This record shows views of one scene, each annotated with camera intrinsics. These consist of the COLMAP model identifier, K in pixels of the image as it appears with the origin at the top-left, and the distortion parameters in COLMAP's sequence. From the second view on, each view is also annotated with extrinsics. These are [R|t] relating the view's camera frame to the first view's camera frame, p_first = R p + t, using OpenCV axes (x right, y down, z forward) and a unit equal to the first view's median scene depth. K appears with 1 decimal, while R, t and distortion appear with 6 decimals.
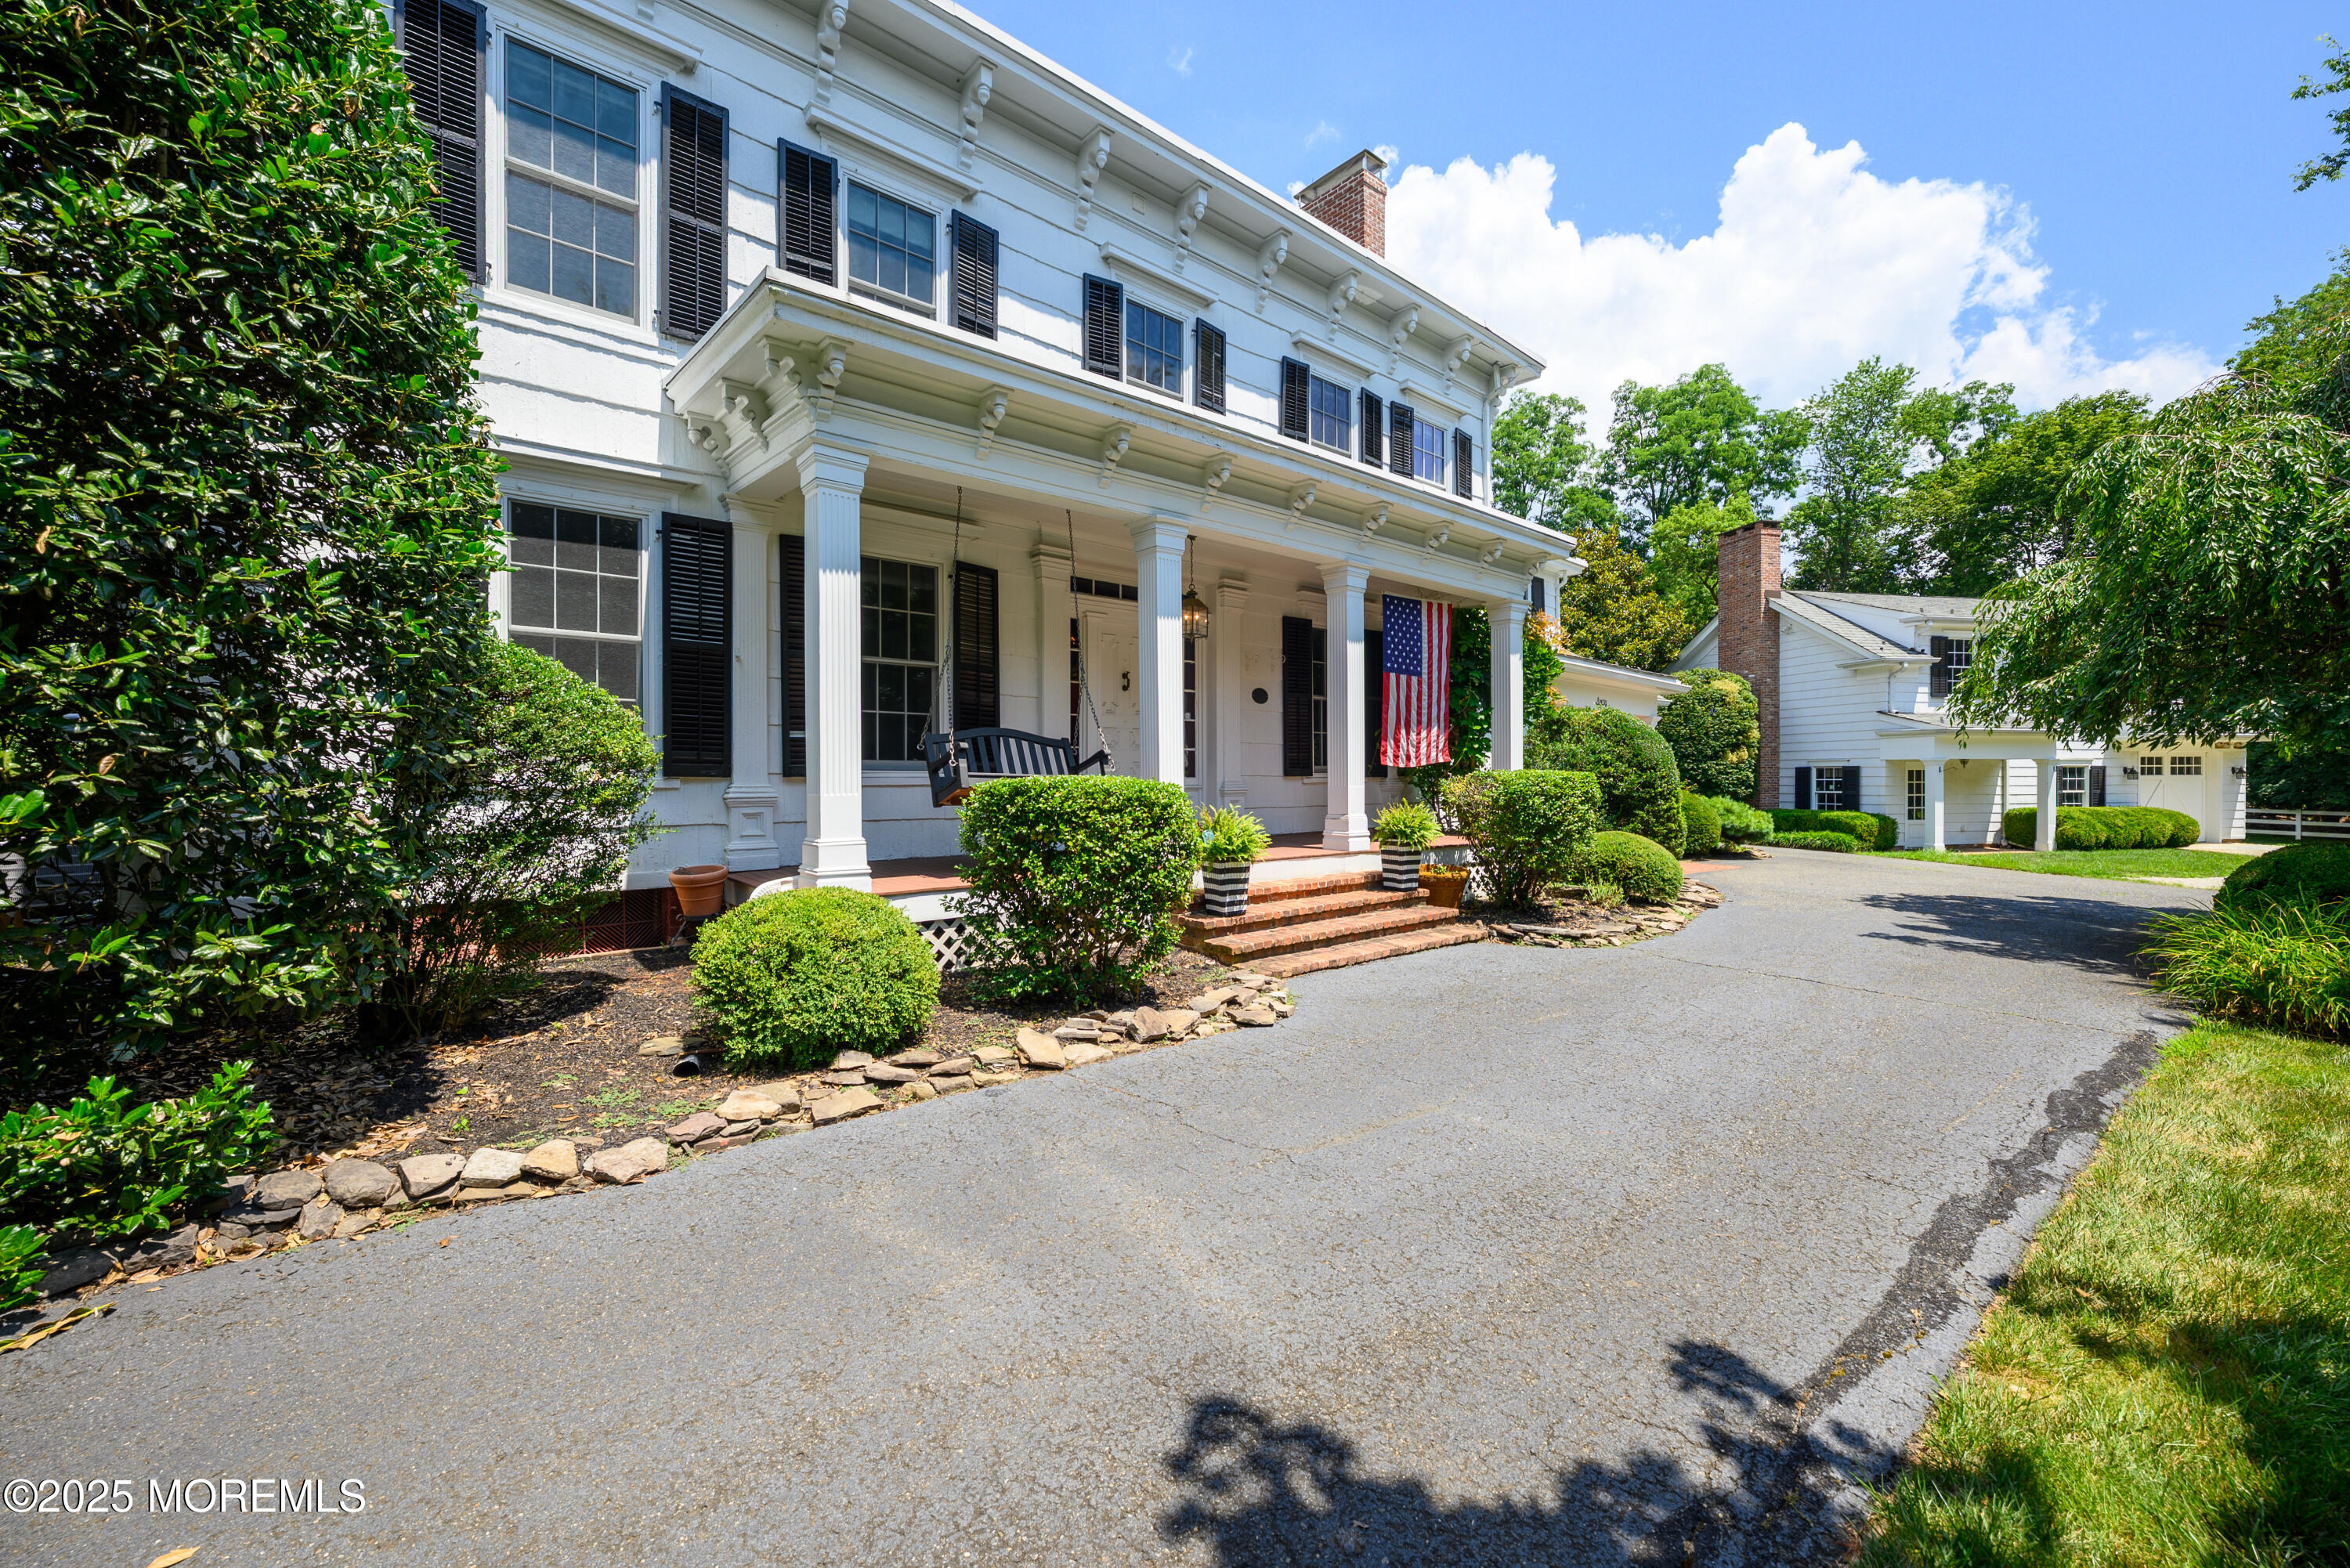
lens RADIAL K [[952.9, 0, 1154.3], [0, 952.9, 778.0], [0, 0, 1]] dist [-0.004161, 0.000205]
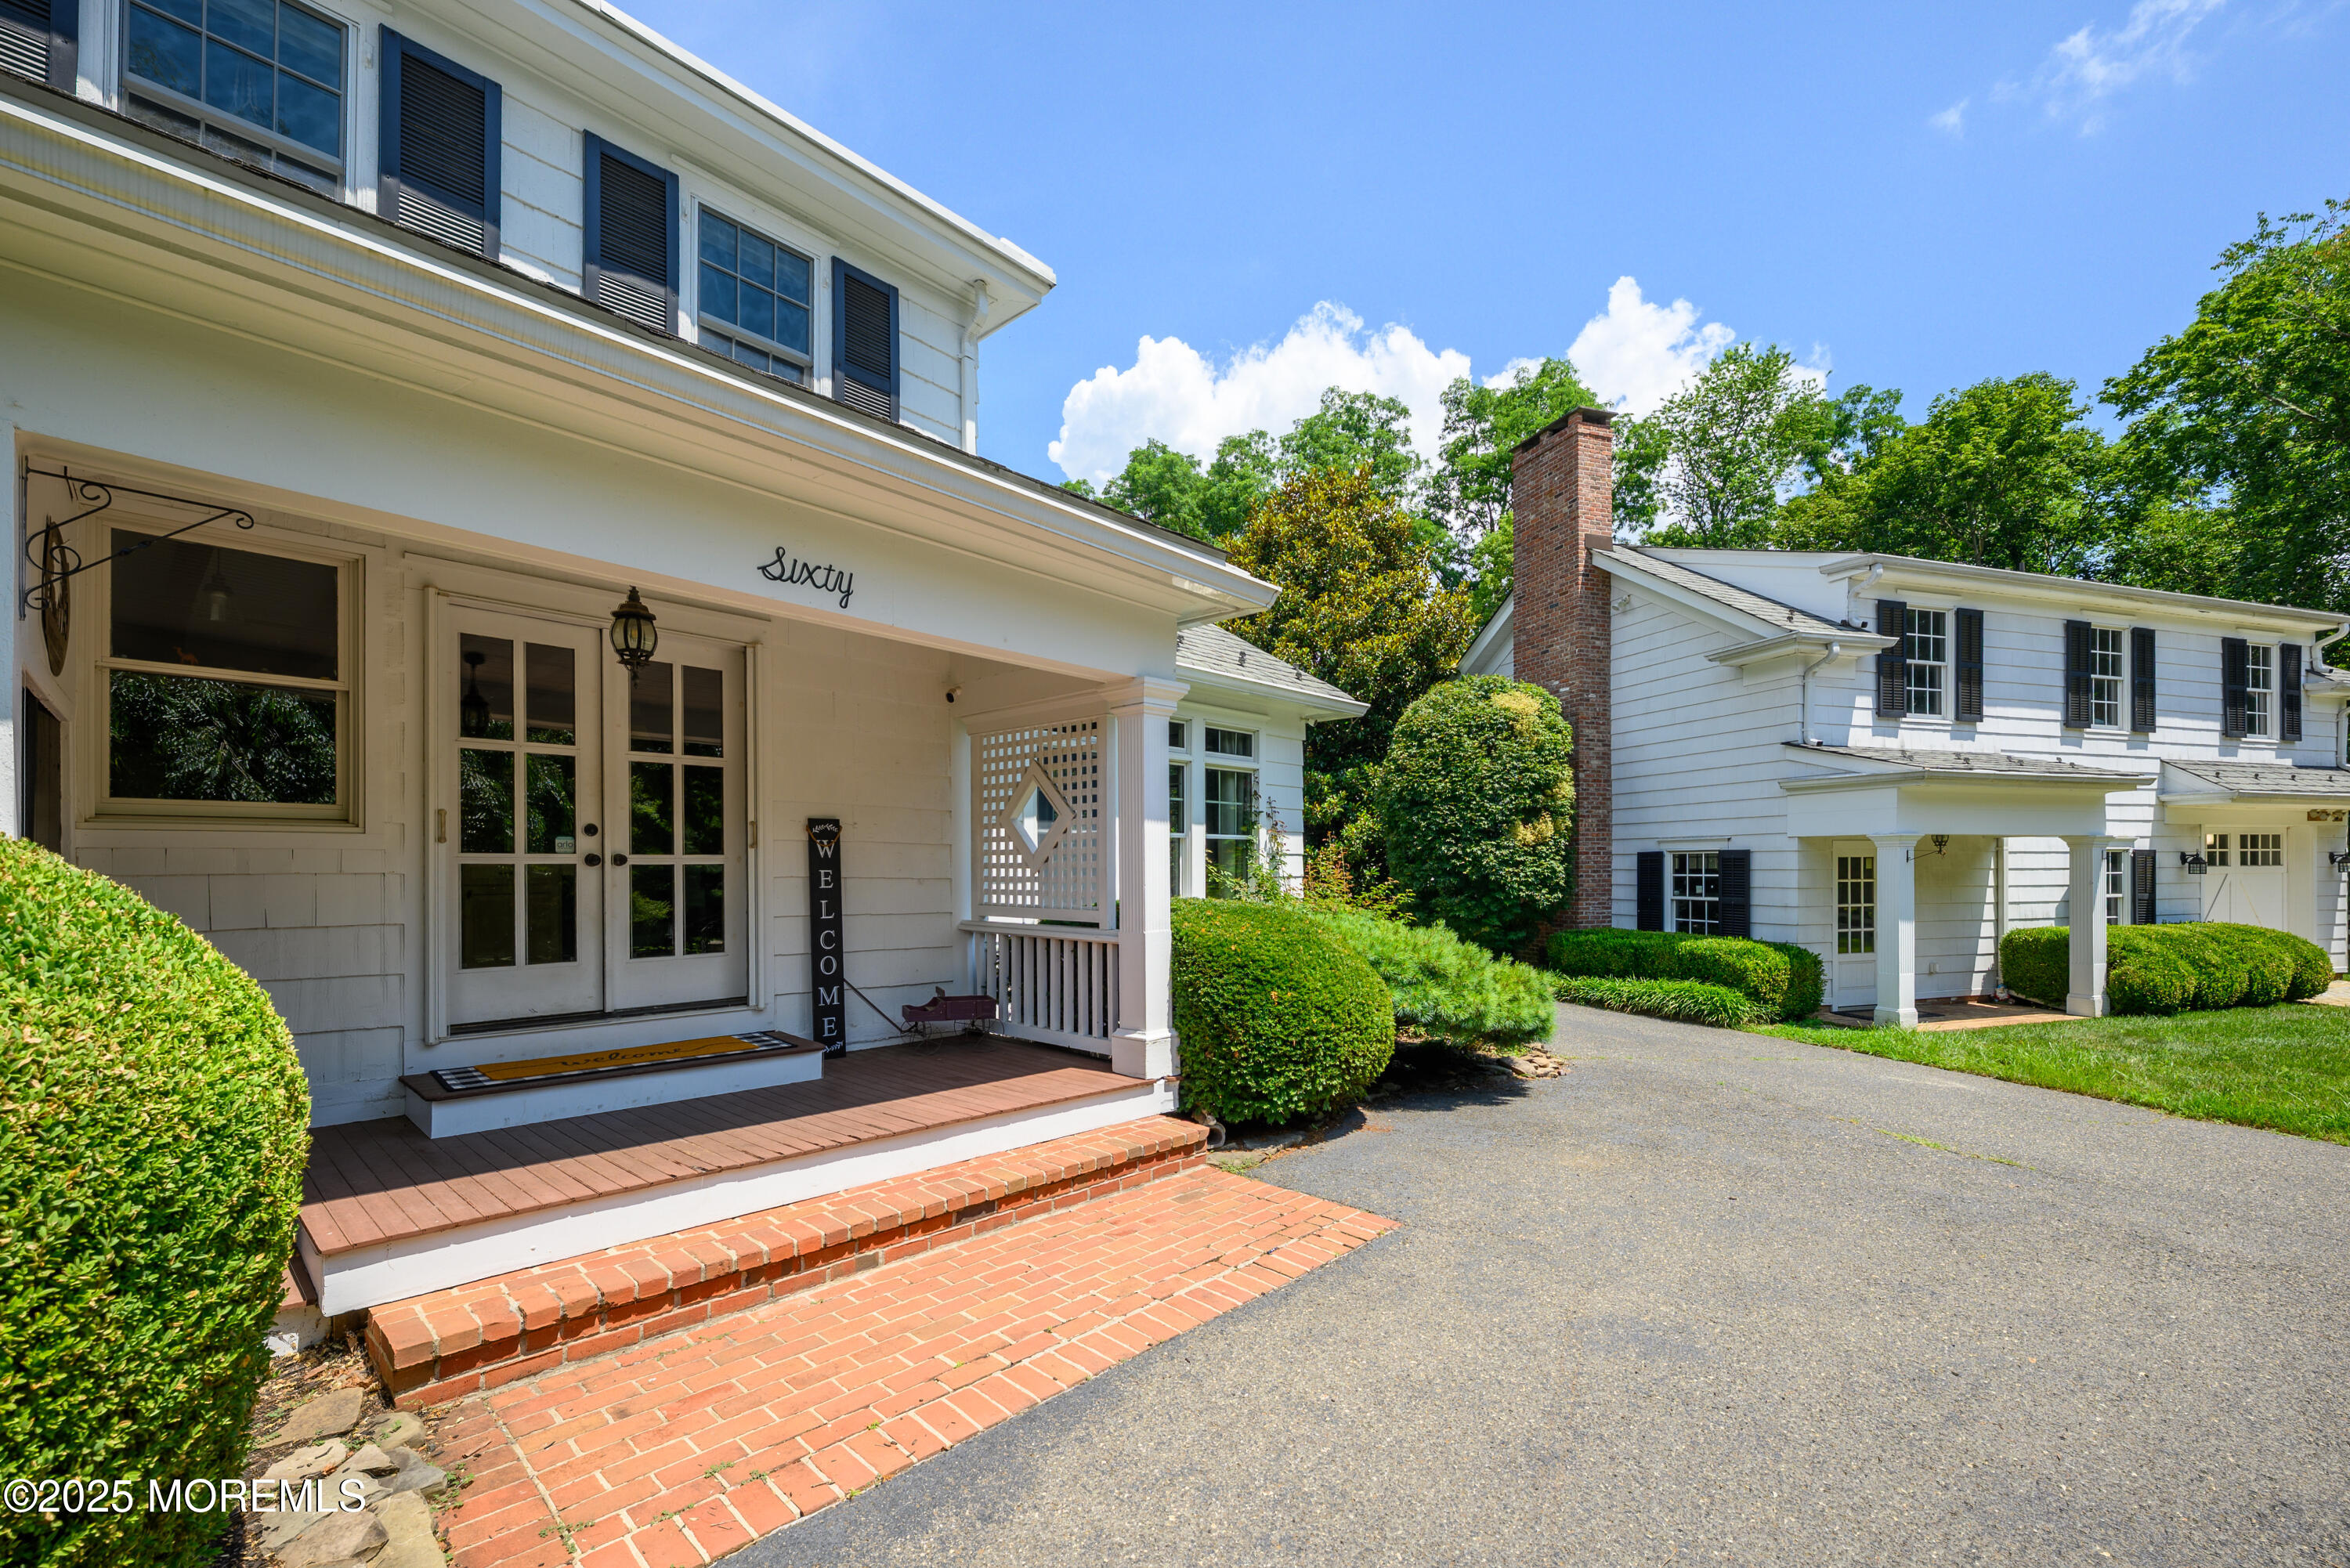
lens RADIAL K [[952.9, 0, 1160.7], [0, 952.9, 859.1], [0, 0, 1]] dist [-0.004161, 0.000205]
pose [[0.994370, -0.000213, 0.105964, 0.366232], [0.001105, 0.999964, -0.008356, -0.003325], [-0.105959, 0.008426, 0.994335, 0.516523]]
